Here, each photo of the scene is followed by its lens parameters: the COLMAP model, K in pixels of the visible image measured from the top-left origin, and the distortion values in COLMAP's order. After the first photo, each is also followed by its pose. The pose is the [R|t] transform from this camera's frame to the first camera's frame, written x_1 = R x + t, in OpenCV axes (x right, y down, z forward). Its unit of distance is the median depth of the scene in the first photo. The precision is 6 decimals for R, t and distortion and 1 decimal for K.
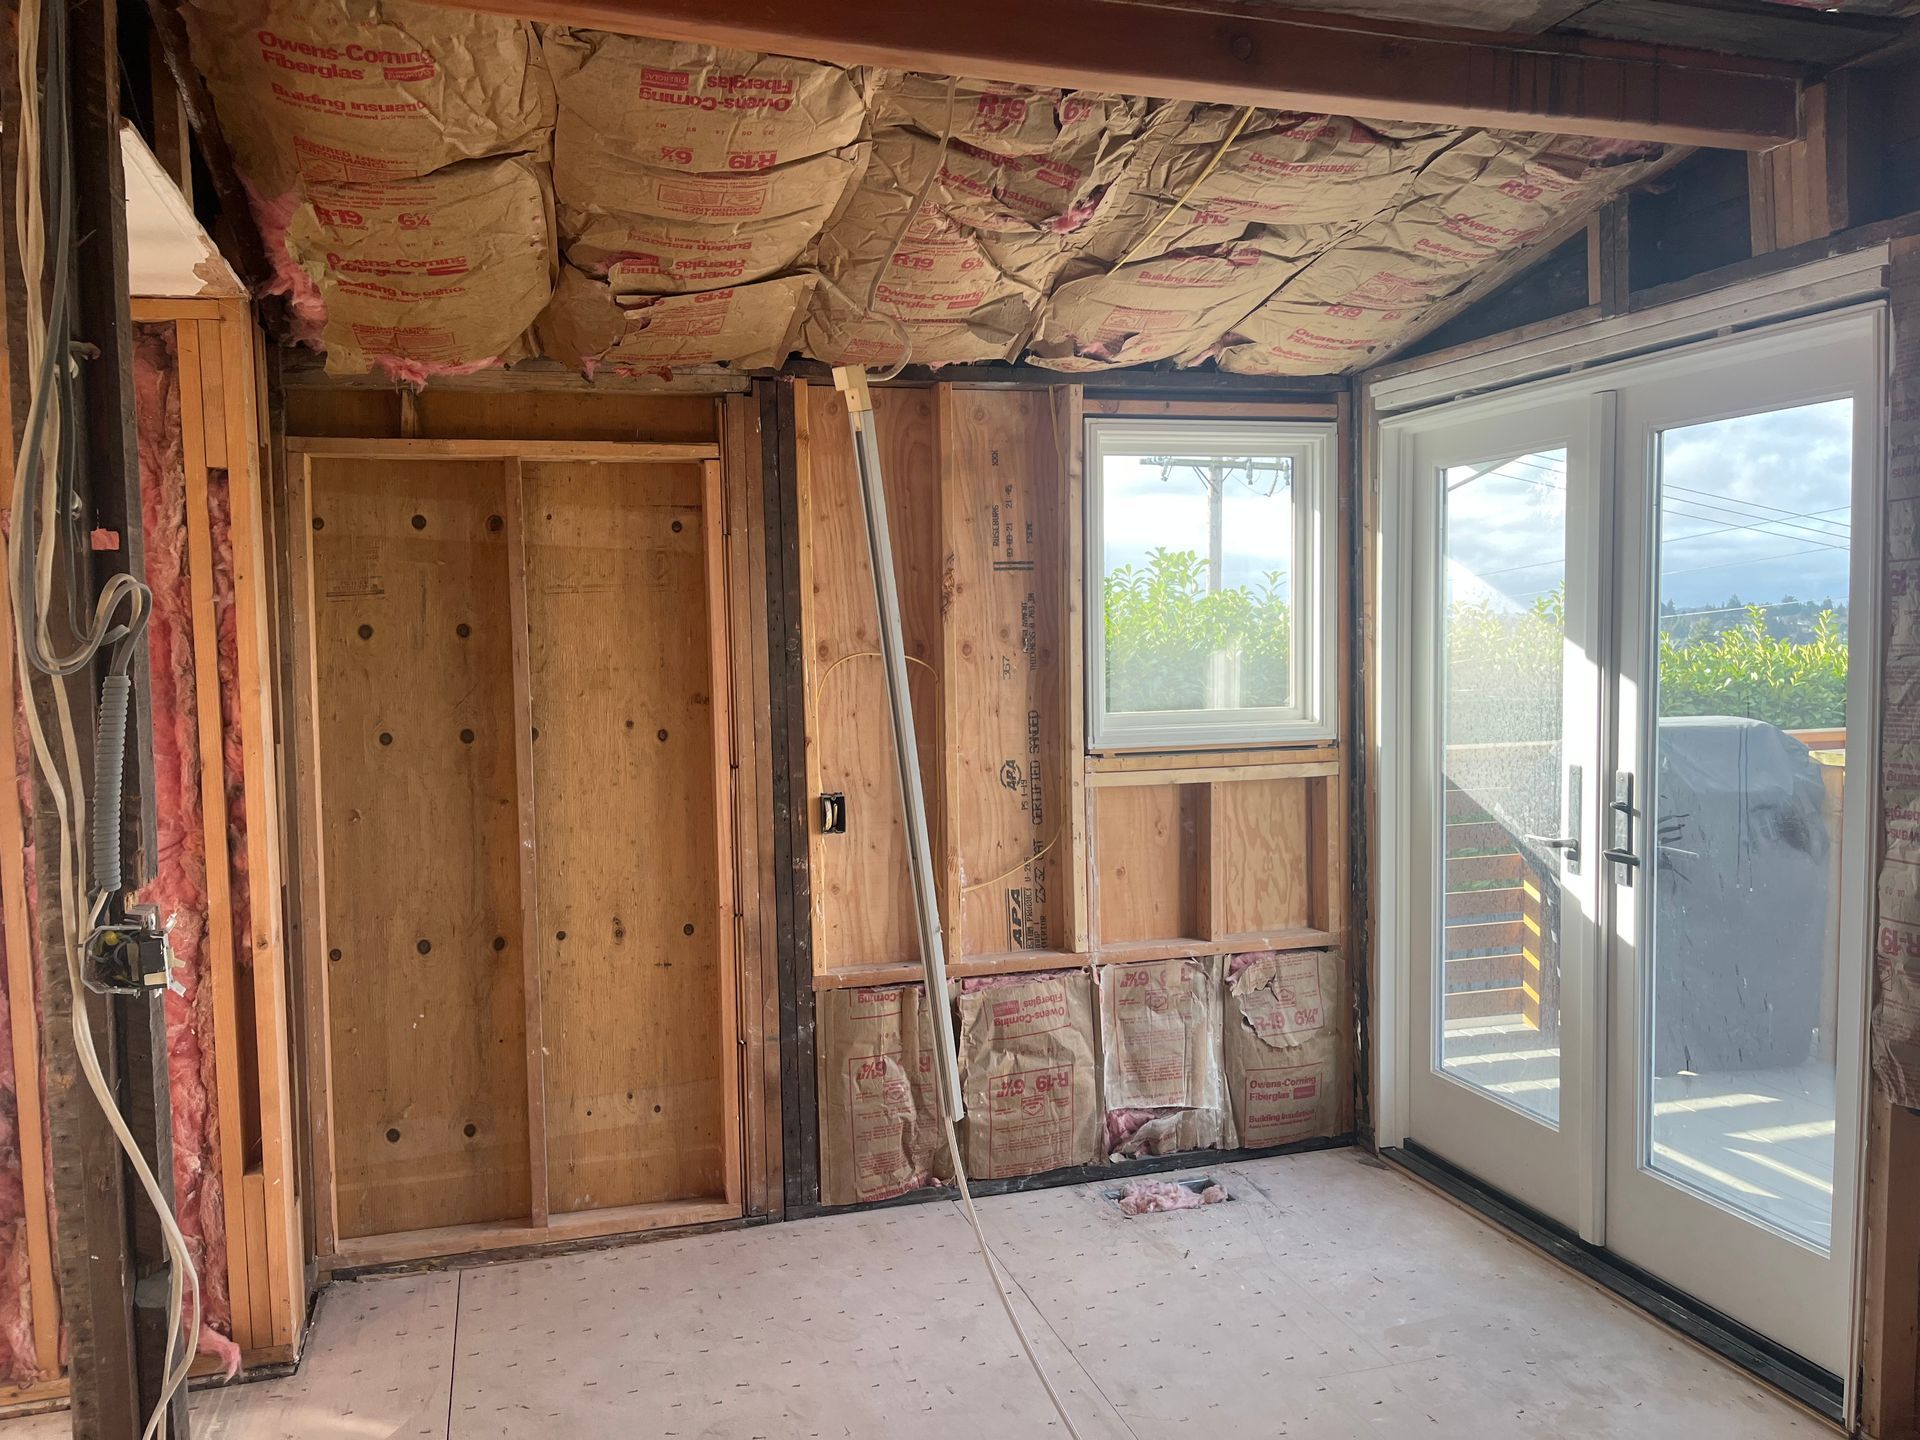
lens RADIAL K [[1431.1, 0, 954.5], [0, 1431.1, 716.3], [0, 0, 1]] dist [-0.008538, -0.017174]
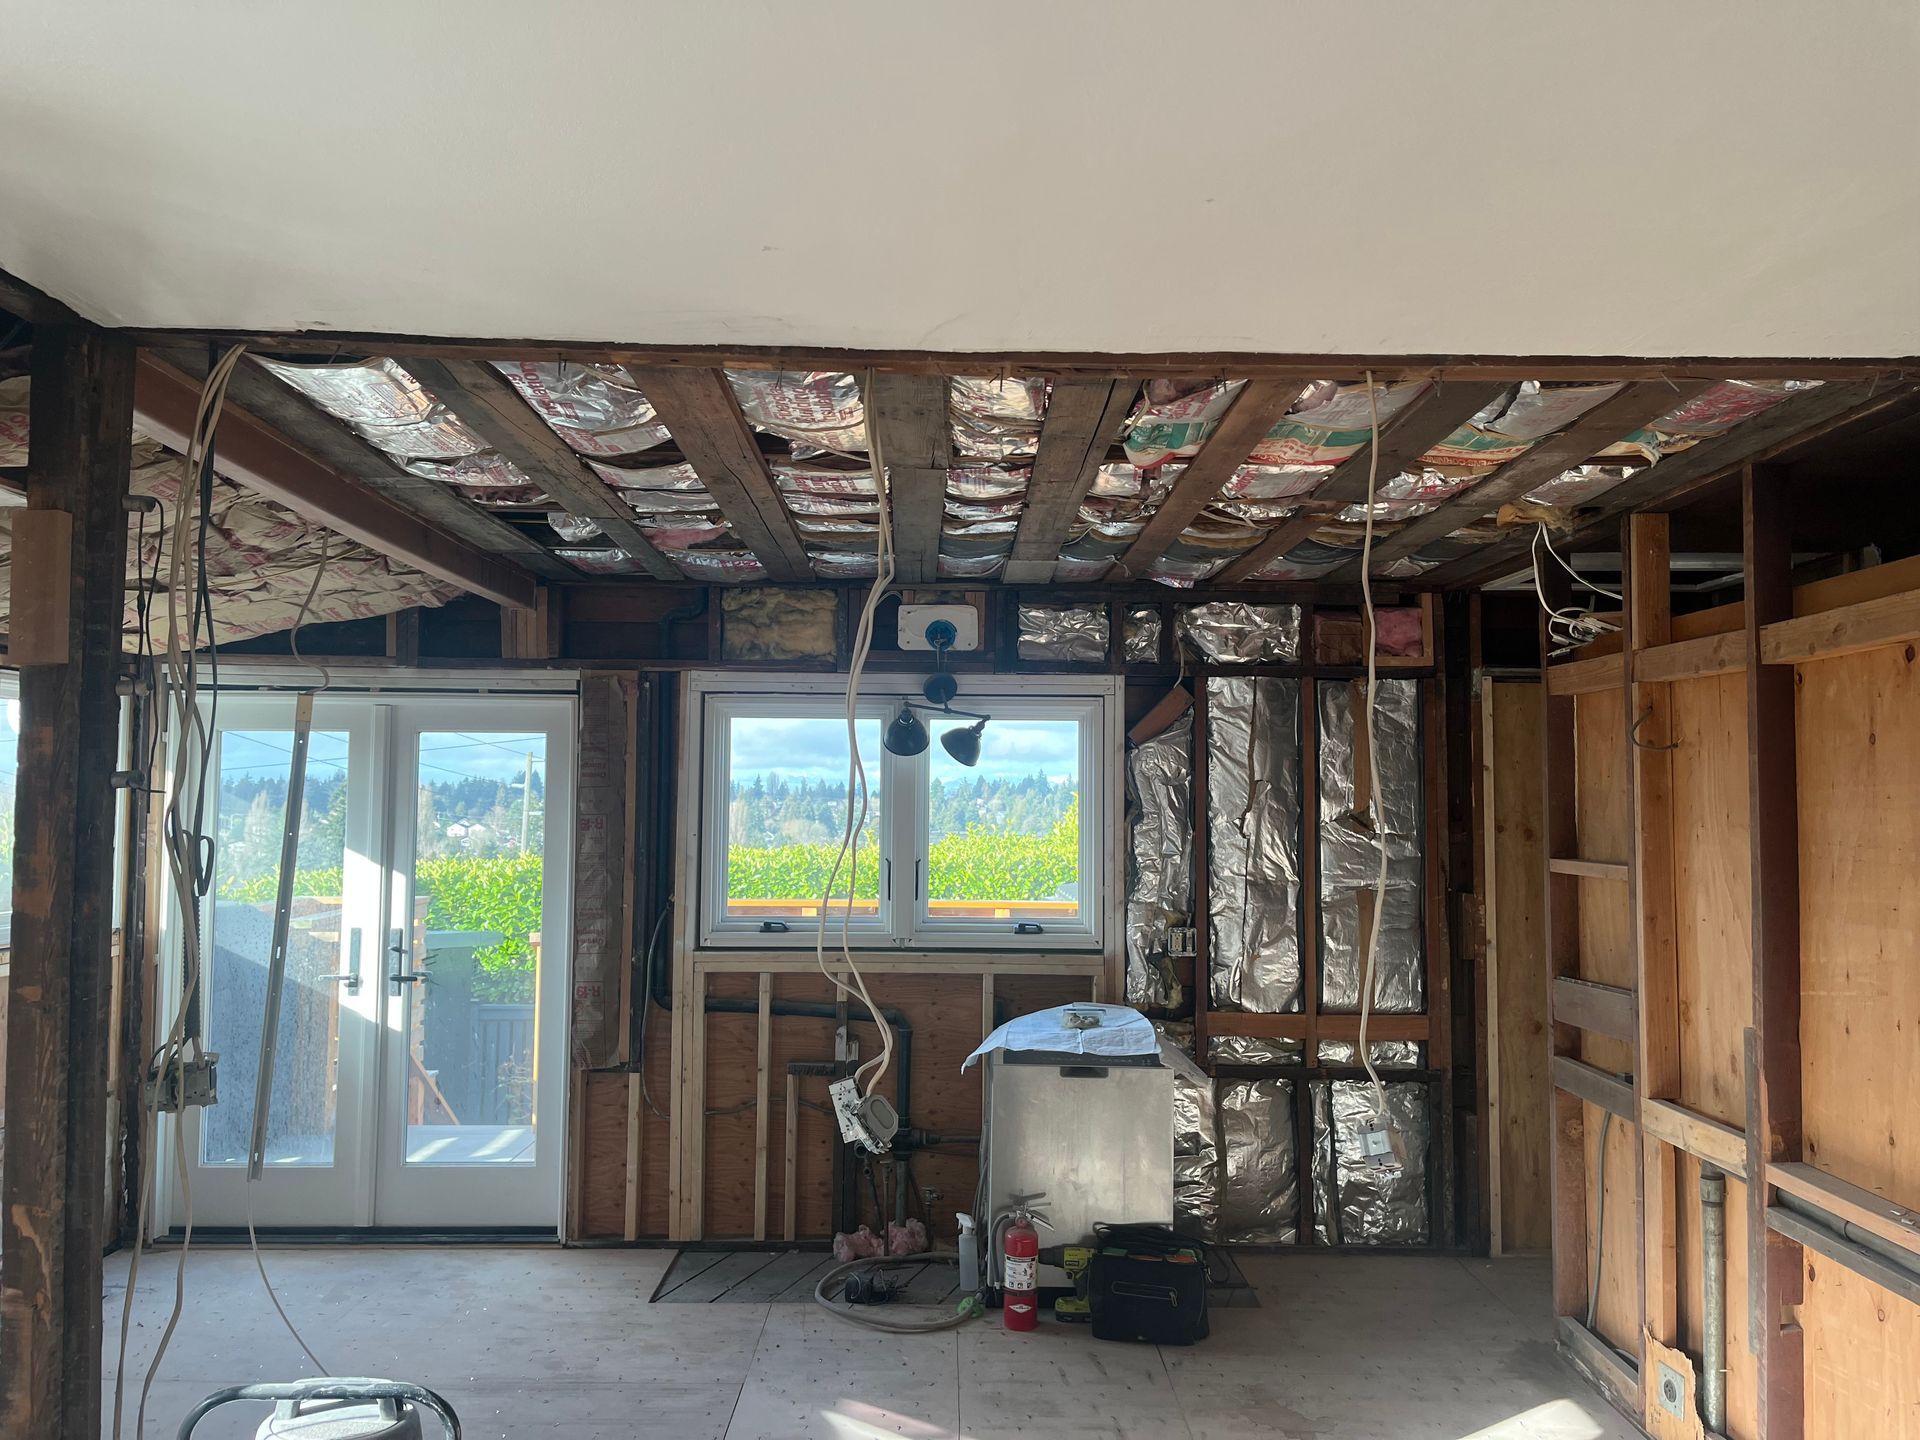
lens RADIAL K [[1431.1, 0, 963.8], [0, 1431.1, 727.7], [0, 0, 1]] dist [-0.008538, -0.017174]
pose [[0.264353, 0.076355, 0.961399, -1.001876], [0.050440, 0.994402, -0.092845, -0.006817], [-0.963106, 0.073037, 0.259022, -0.109663]]
